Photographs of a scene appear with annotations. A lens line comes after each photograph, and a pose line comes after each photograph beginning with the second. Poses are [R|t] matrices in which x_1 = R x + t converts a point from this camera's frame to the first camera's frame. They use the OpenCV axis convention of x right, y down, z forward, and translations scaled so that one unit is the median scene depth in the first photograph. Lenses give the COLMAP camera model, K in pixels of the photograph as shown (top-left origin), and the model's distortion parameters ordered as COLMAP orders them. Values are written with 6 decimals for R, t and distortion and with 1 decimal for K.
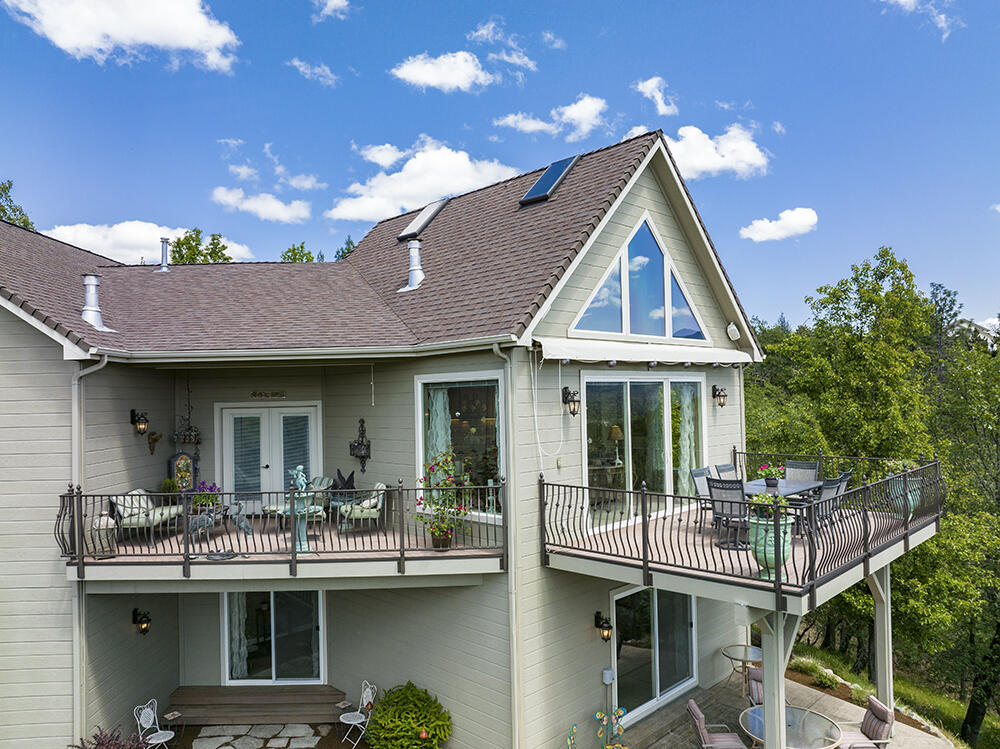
lens RADIAL K [[702.7, 0, 498.3], [0, 702.7, 376.3], [0, 0, 1]] dist [-0.039621, 0.014000]
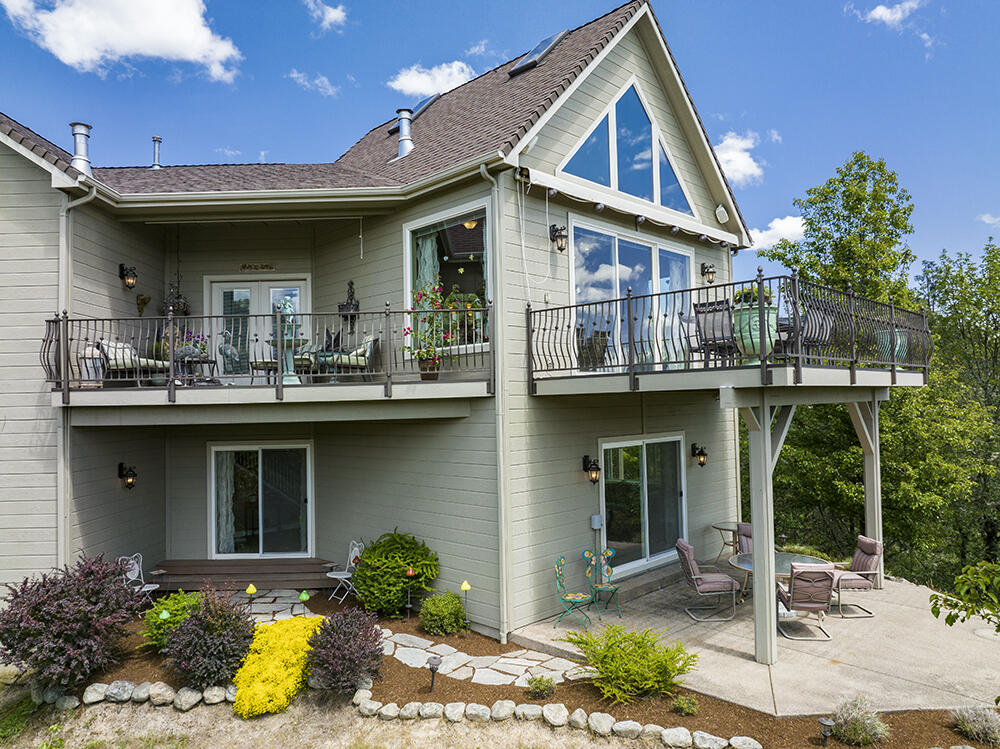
lens RADIAL K [[702.7, 0, 498.3], [0, 702.7, 376.3], [0, 0, 1]] dist [-0.039621, 0.014000]
pose [[0.999979, 0.000175, 0.006473, 0.010411], [-0.000104, 0.999940, -0.010964, 0.230011], [-0.006474, 0.010963, 0.999919, -0.000425]]
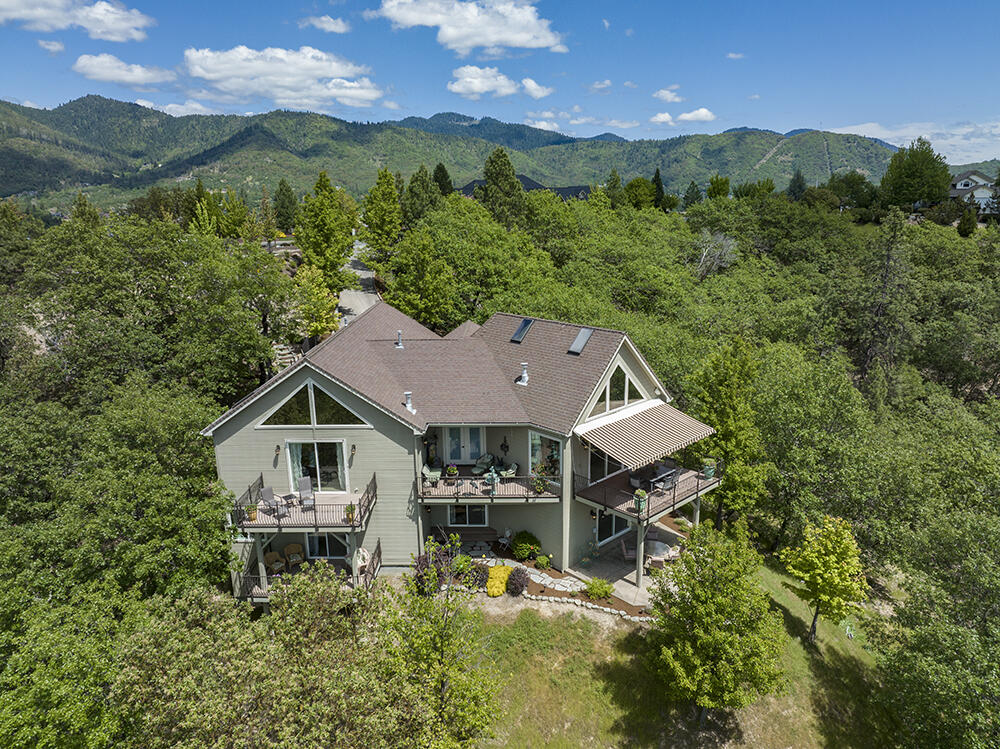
lens RADIAL K [[711.8, 0, 500.0], [0, 711.8, 374.5], [0, 0, 1]] dist [-0.031879, 0.002024]
pose [[0.999219, 0.010952, -0.037967, -0.127945], [-0.000015, 0.960925, 0.276809, -0.987546], [0.039515, -0.276592, 0.960175, -1.631249]]
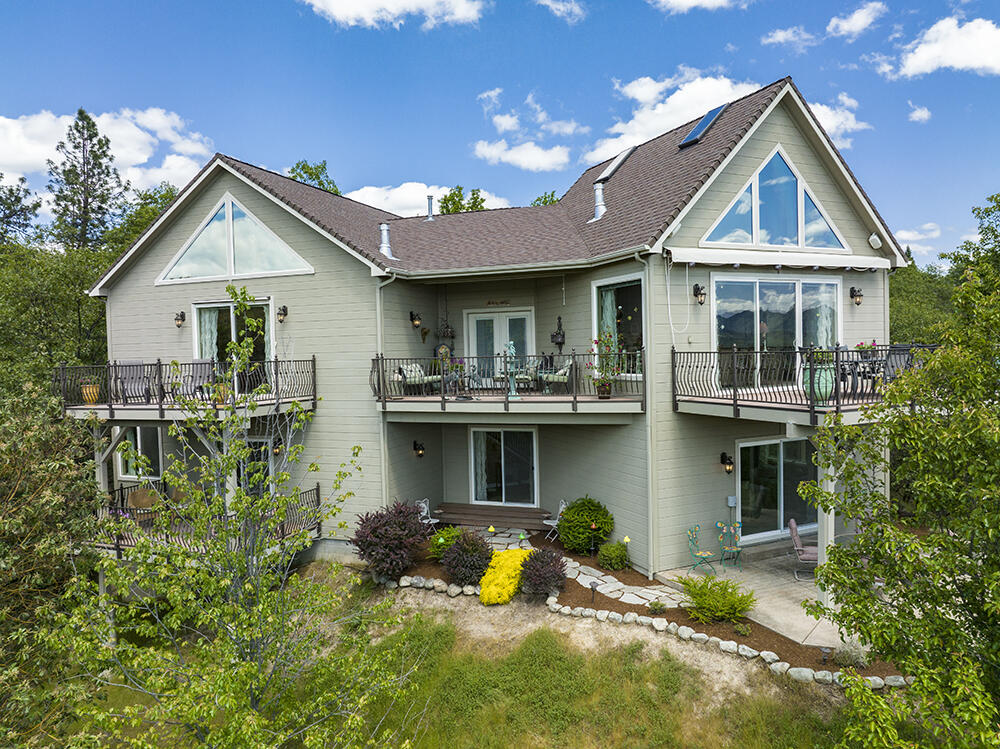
lens RADIAL K [[702.7, 0, 498.3], [0, 702.7, 376.3], [0, 0, 1]] dist [-0.039621, 0.014000]
pose [[0.933918, 0.012297, -0.357275, 0.212863], [0.015610, 0.997052, 0.075123, 0.080784], [0.357146, -0.075736, 0.930973, -0.390712]]
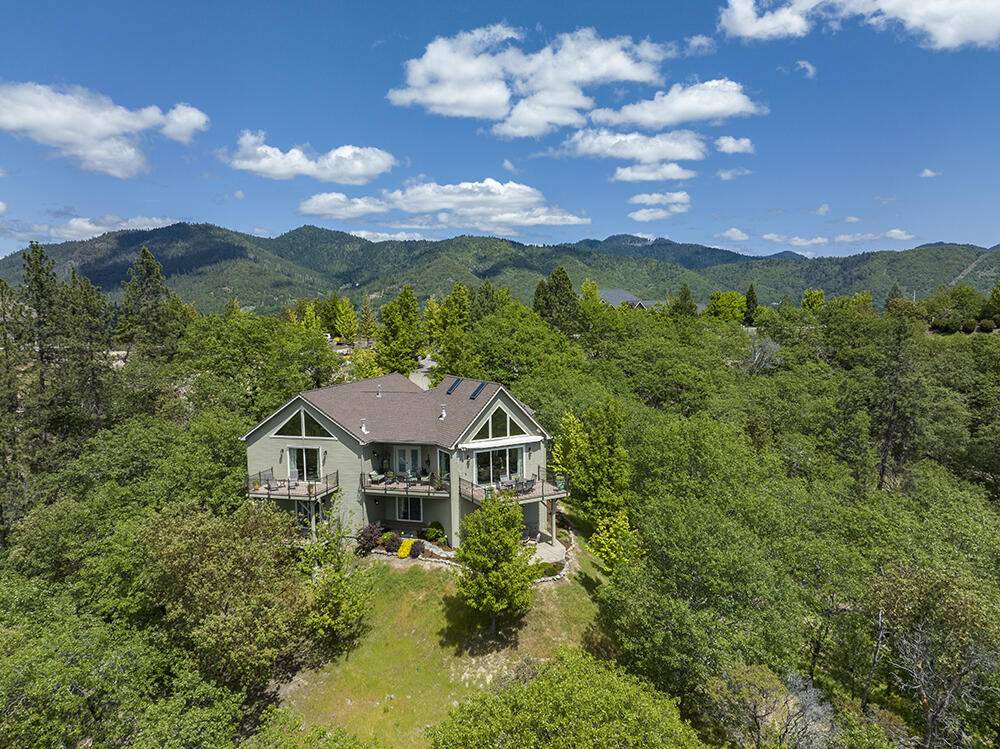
lens RADIAL K [[712.5, 0, 494.3], [0, 712.5, 373.2], [0, 0, 1]] dist [-0.032386, 0.002754]
pose [[0.958938, 0.027451, -0.282285, 1.365250], [0.006032, 0.993106, 0.117064, -0.920254], [0.283552, -0.113960, 0.952161, -2.812723]]
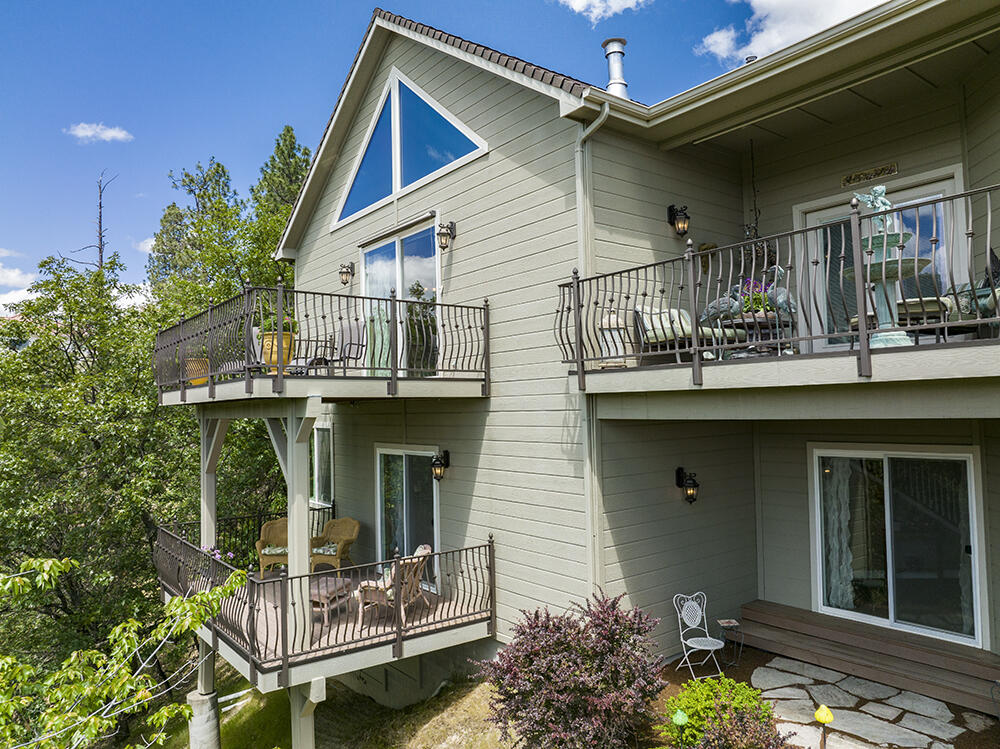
lens RADIAL K [[702.7, 0, 498.3], [0, 702.7, 376.3], [0, 0, 1]] dist [-0.039621, 0.014000]
pose [[0.598896, -0.027249, -0.800363, -0.032999], [0.035436, 0.999344, -0.007508, 0.243807], [0.800043, -0.023865, 0.599468, 0.403946]]
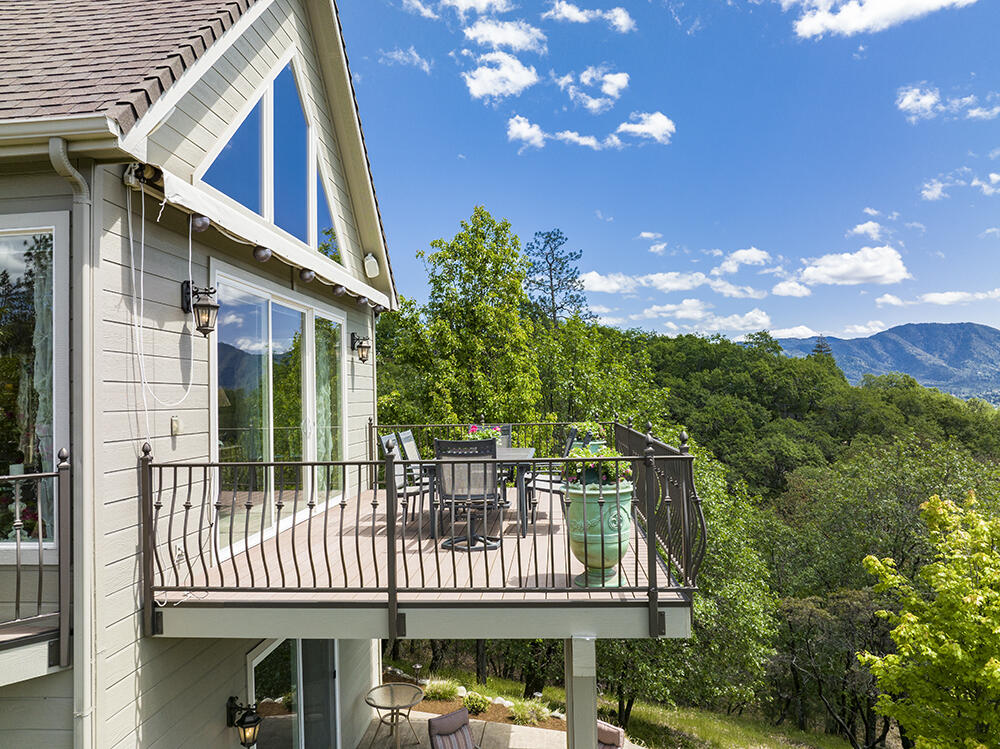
lens RADIAL K [[702.7, 0, 498.3], [0, 702.7, 376.3], [0, 0, 1]] dist [-0.039621, 0.014000]
pose [[0.759176, 0.025127, 0.650401, -0.060408], [-0.013083, 0.999642, -0.023349, 0.089725], [-0.650754, 0.009217, 0.759232, 0.432886]]
